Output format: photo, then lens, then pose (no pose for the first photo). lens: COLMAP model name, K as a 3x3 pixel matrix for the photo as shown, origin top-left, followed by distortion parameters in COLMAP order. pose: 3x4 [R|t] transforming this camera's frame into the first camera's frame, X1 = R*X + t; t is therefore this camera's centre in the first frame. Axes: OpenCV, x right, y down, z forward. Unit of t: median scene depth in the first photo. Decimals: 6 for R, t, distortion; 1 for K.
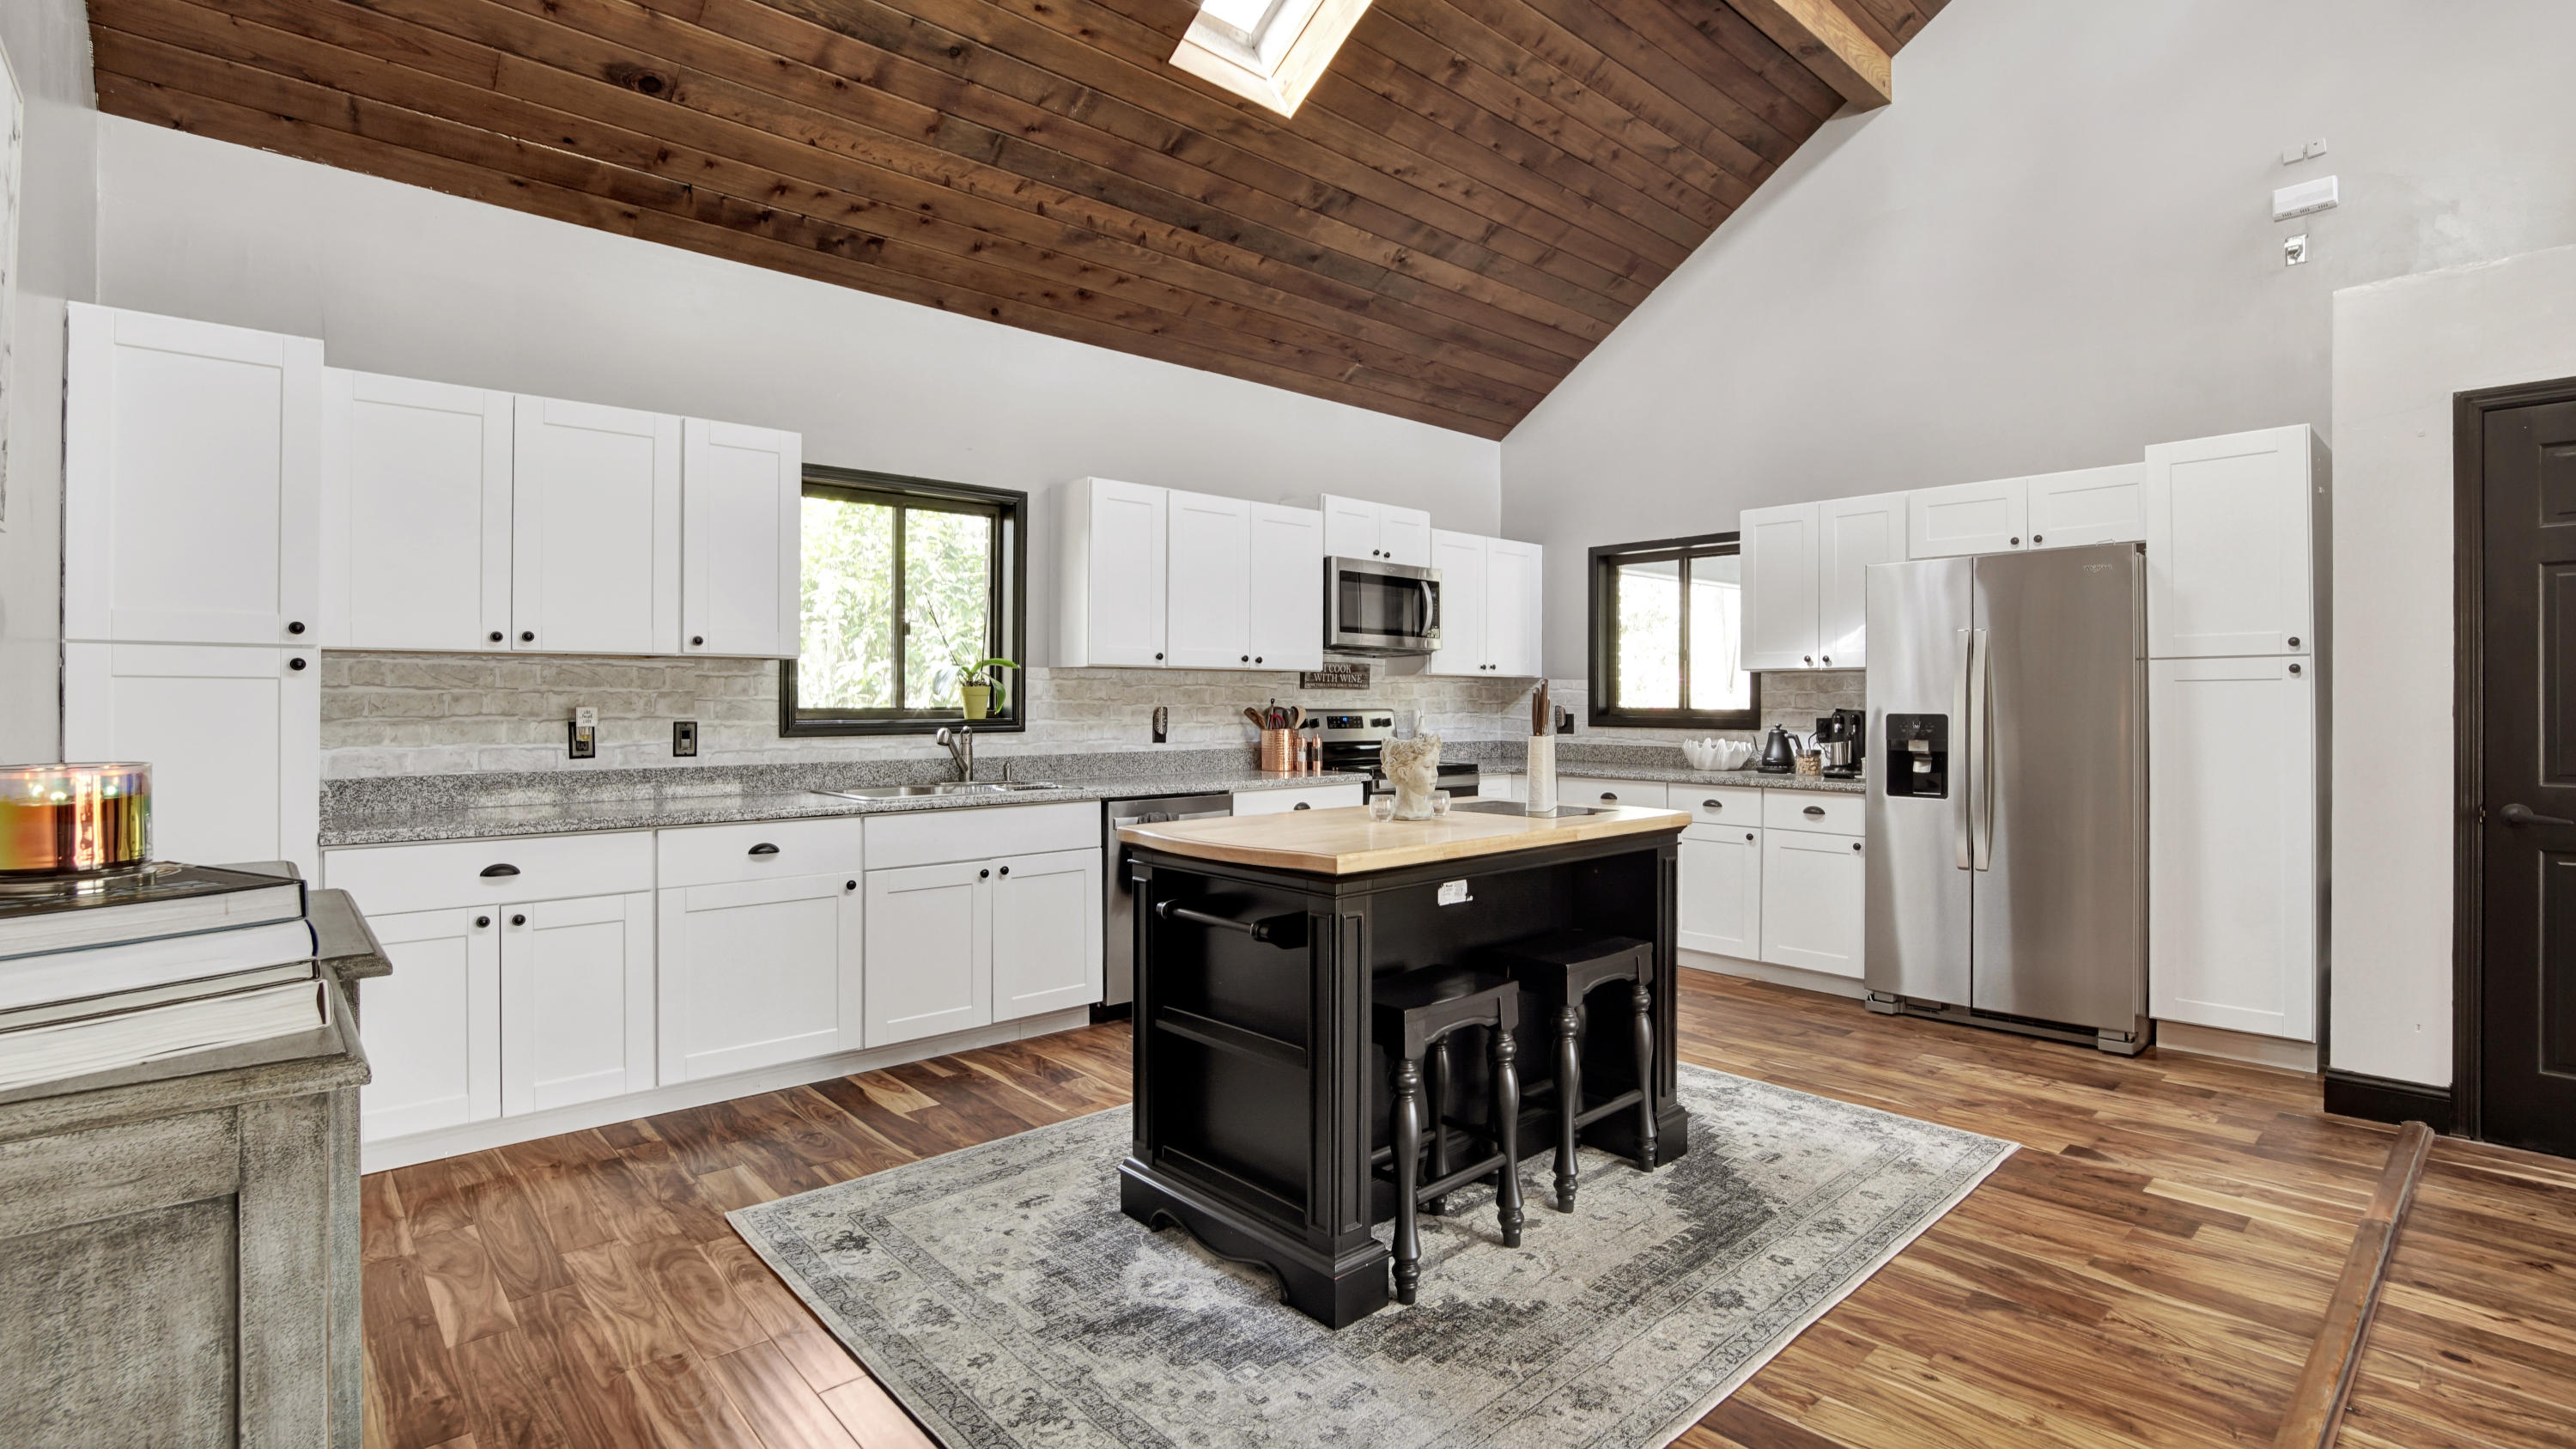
lens RADIAL K [[1176.4, 0, 1280.7], [0, 1176.4, 697.6], [0, 0, 1]] dist [-0.033169, 0.007964]
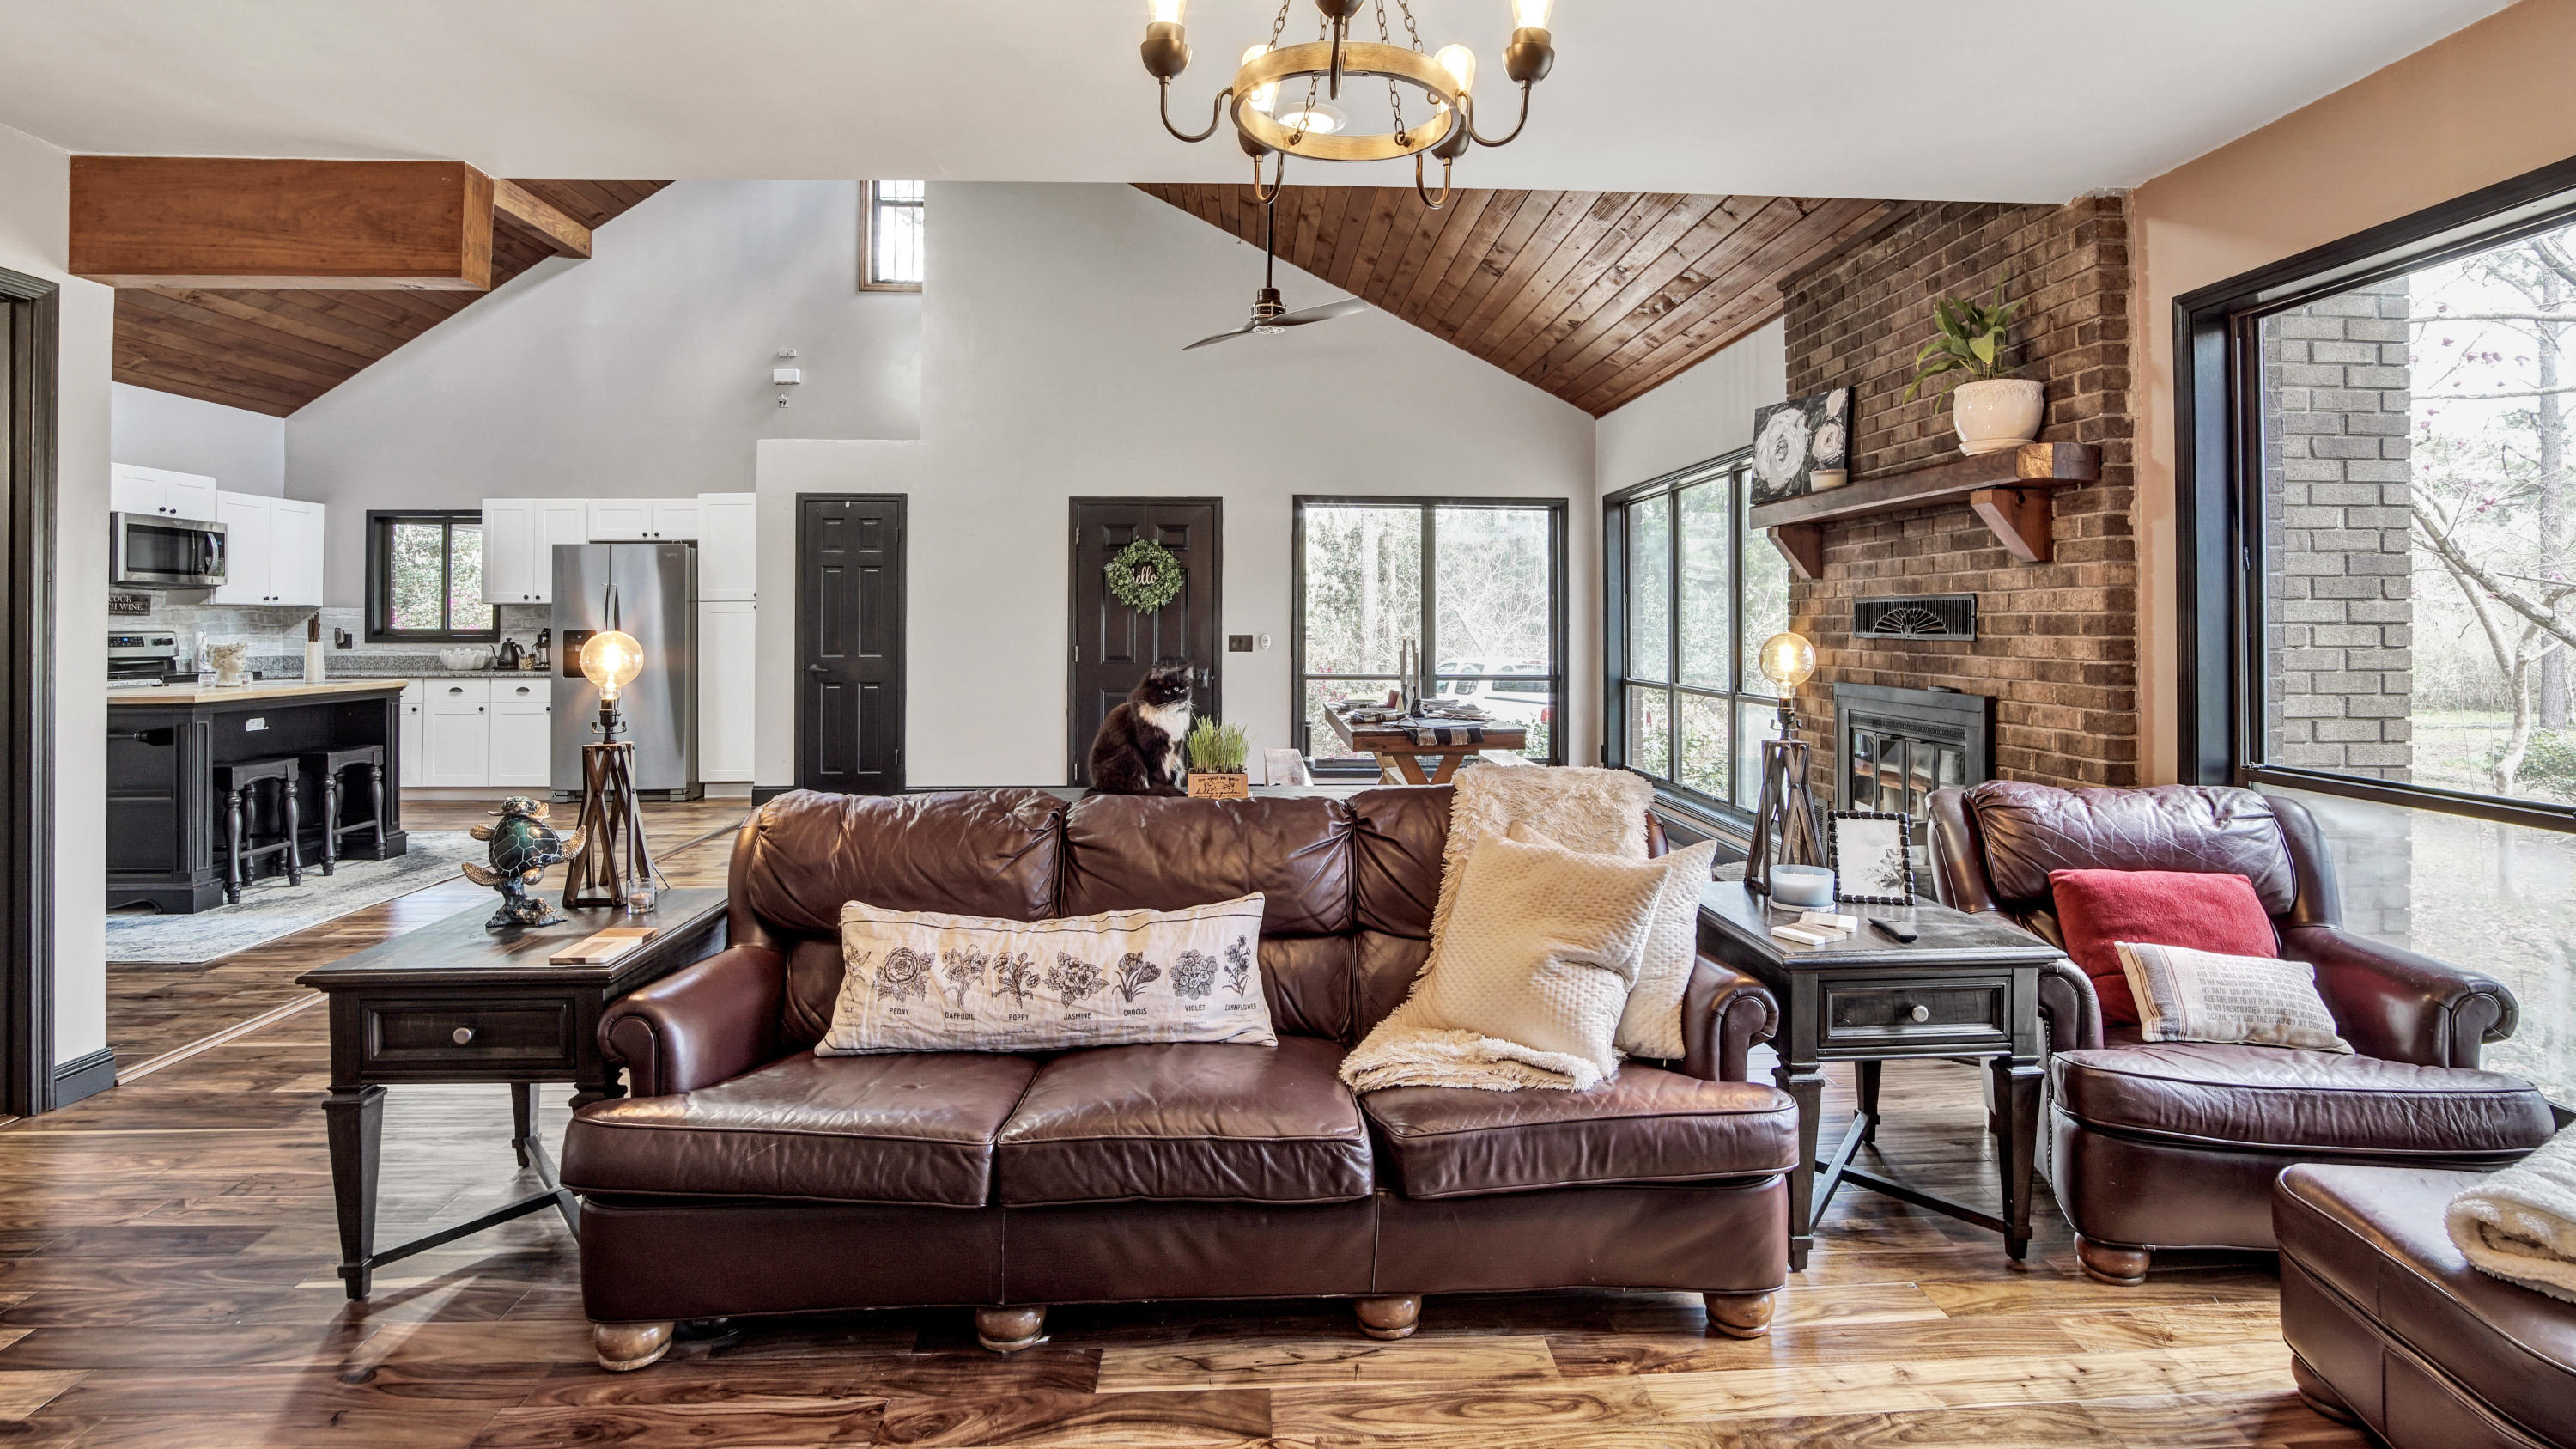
lens RADIAL K [[1240.4, 0, 1289.8], [0, 1240.4, 600.1], [0, 0, 1]] dist [-0.002903, 0.000466]
pose [[0.642250, 0.010041, 0.766429, -0.190924], [0.000749, 0.999905, -0.013727, -0.005309], [-0.766495, 0.009391, 0.642182, -0.951089]]
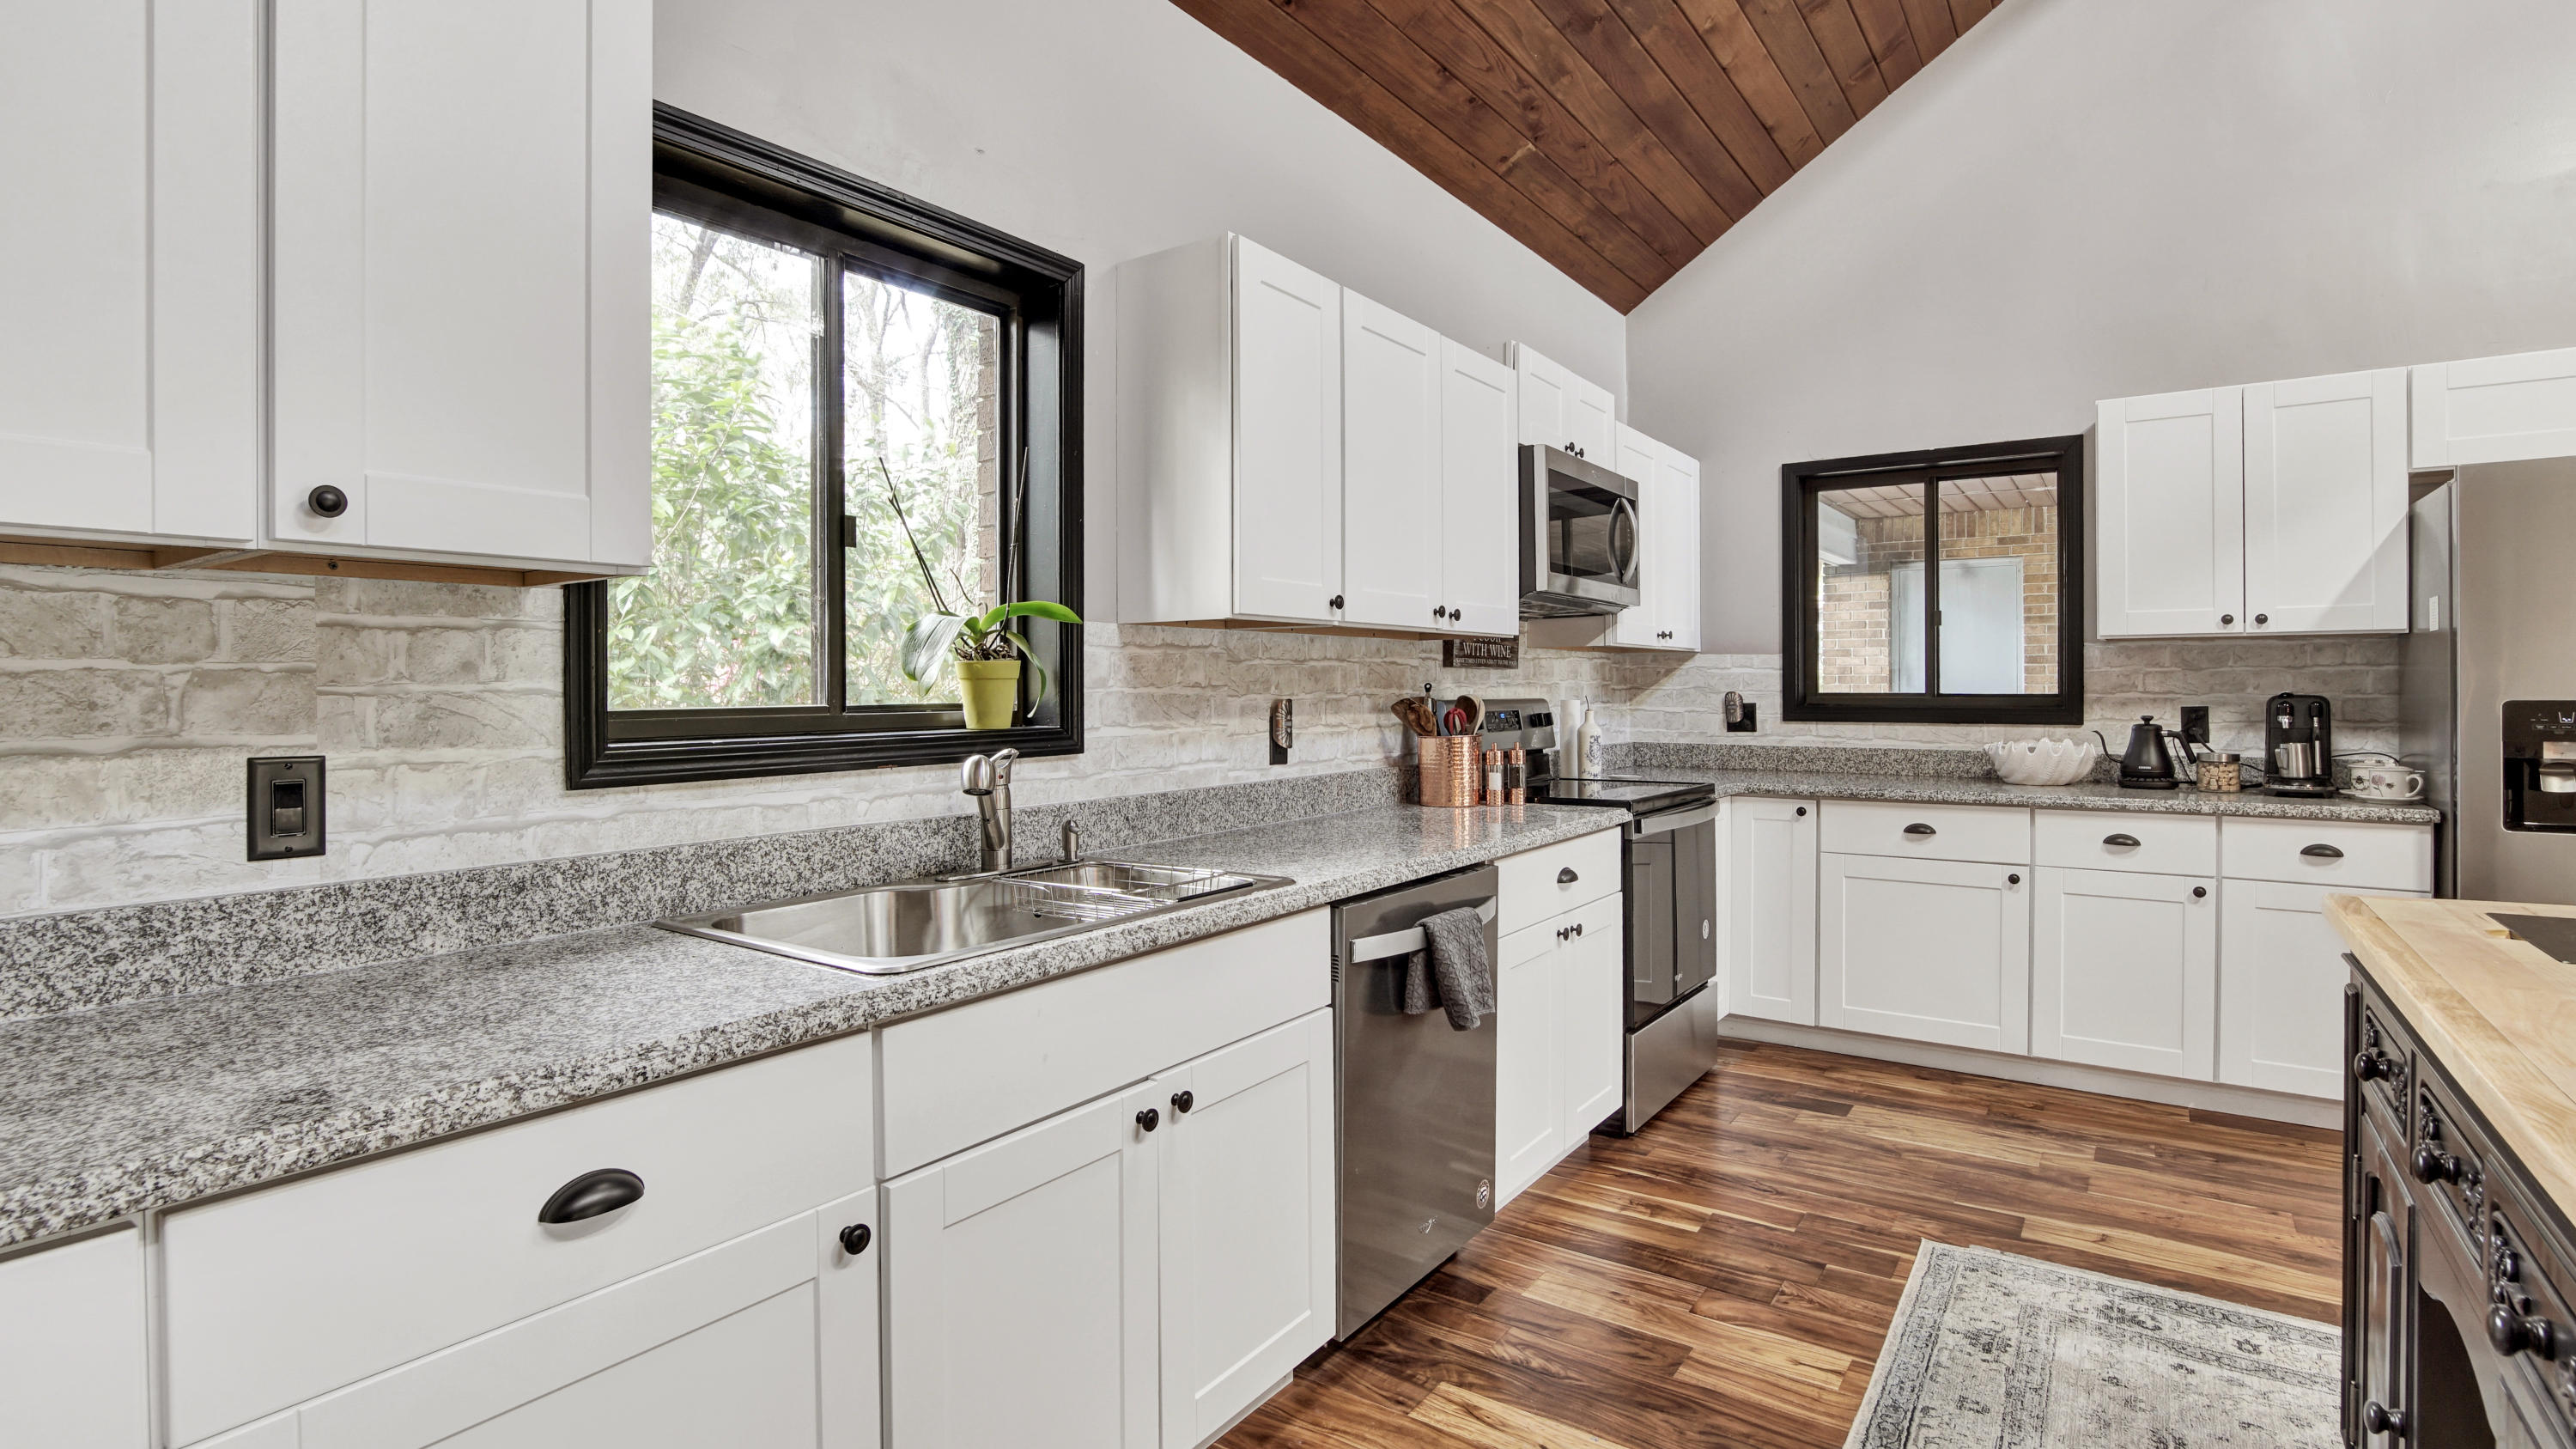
lens RADIAL K [[1216.1, 0, 1284.6], [0, 1216.1, 694.2], [0, 0, 1]] dist [-0.028709, -0.000018]
pose [[0.975898, -0.008383, 0.218065, -0.240235], [0.006913, 0.999948, 0.007503, 0.001342], [-0.218117, -0.005815, 0.975905, 0.475713]]
